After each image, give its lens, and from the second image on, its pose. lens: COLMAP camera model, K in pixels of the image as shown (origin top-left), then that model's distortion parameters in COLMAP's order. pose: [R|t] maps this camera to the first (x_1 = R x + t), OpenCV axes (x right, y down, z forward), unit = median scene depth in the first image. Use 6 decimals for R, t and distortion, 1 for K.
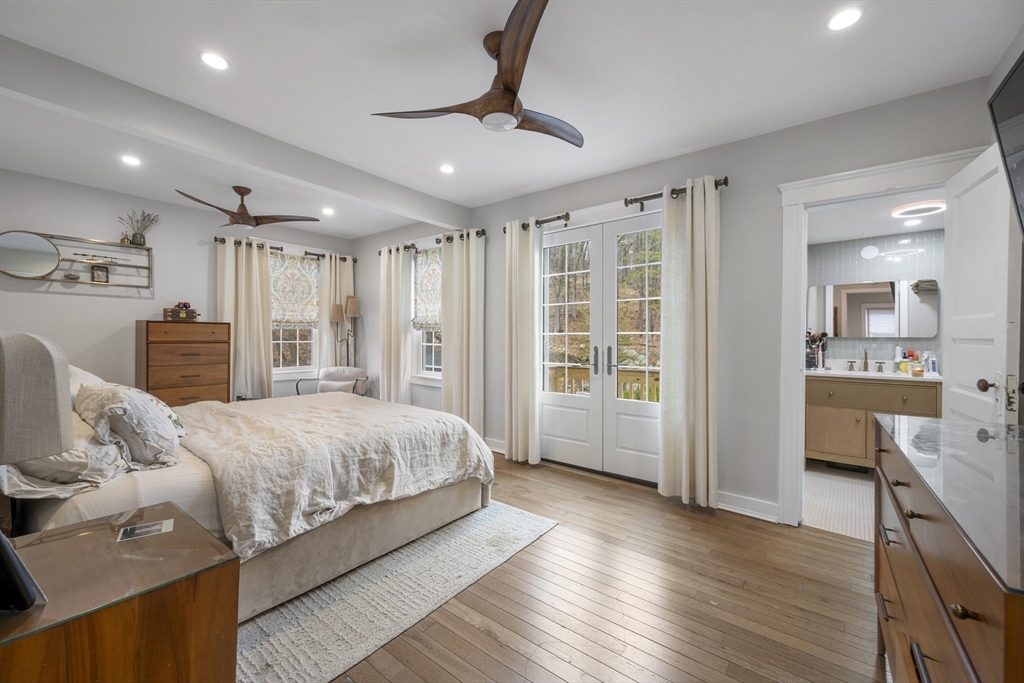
lens RADIAL K [[400.2, 0, 512.4], [0, 400.2, 341.0], [0, 0, 1]] dist [0.000572, 0.000168]
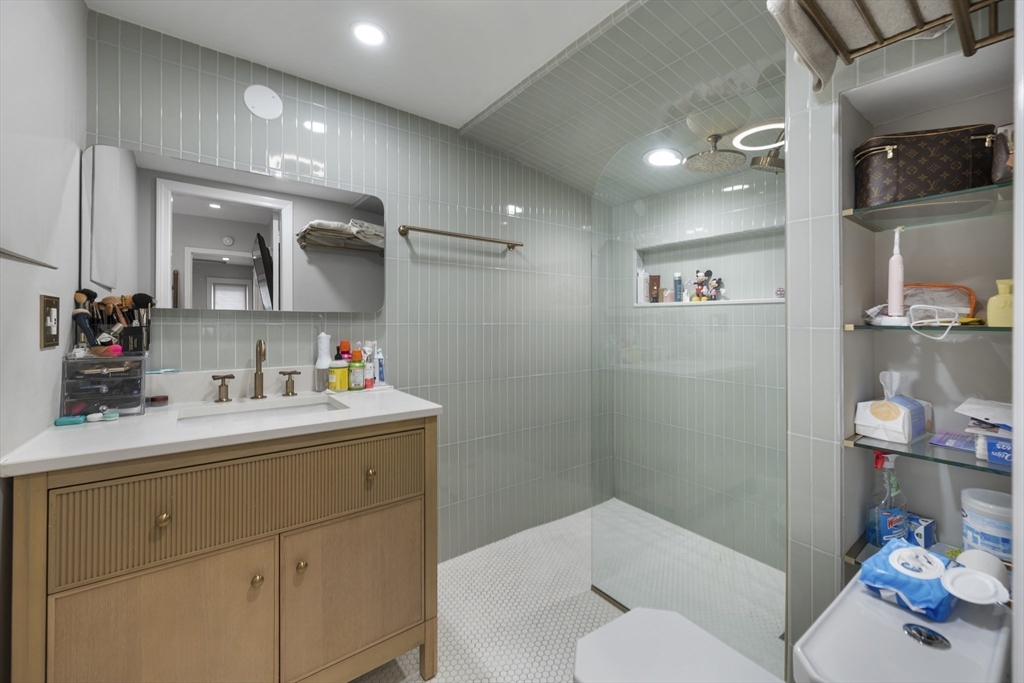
lens RADIAL K [[400.2, 0, 522.7], [0, 400.2, 321.5], [0, 0, 1]] dist [0.000572, 0.000168]
pose [[0.175214, -0.000544, 0.984530, 0.532378], [0.001056, 0.999999, 0.000365, 0.001546], [-0.984530, 0.000976, 0.175215, 0.663858]]
